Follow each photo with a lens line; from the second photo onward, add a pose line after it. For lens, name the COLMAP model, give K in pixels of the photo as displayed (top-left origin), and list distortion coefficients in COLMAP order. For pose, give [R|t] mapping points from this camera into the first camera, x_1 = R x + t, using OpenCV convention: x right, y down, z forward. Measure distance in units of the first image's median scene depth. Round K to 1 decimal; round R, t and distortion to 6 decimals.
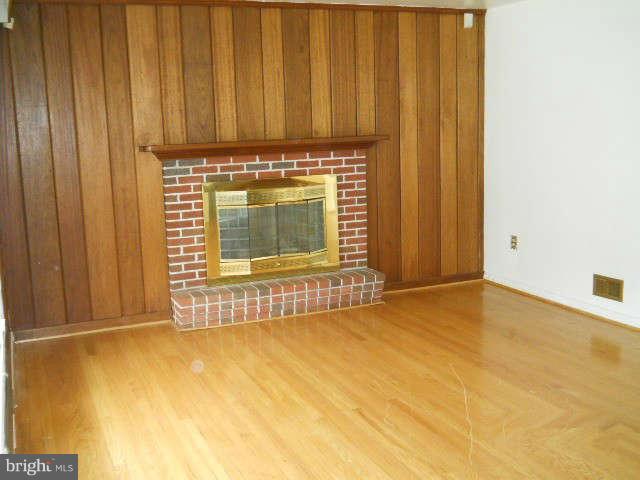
lens RADIAL K [[710.2, 0, 320.0], [0, 710.2, 240.0], [0, 0, 1]] dist [0.004030, 0.000133]
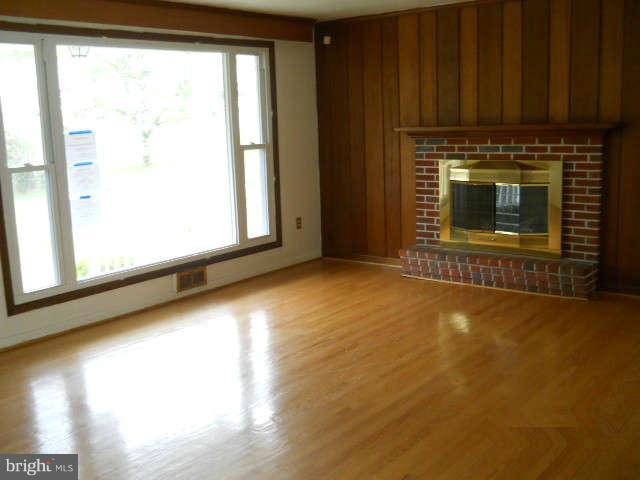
lens RADIAL K [[747.8, 0, 320.0], [0, 747.8, 240.0], [0, 0, 1]] dist [-0.014049, -0.013992]
pose [[0.466755, 0.165844, -0.868697, 0.801314], [-0.124809, 0.984782, 0.120945, -0.069266], [0.875535, 0.051970, 0.480351, 0.212086]]
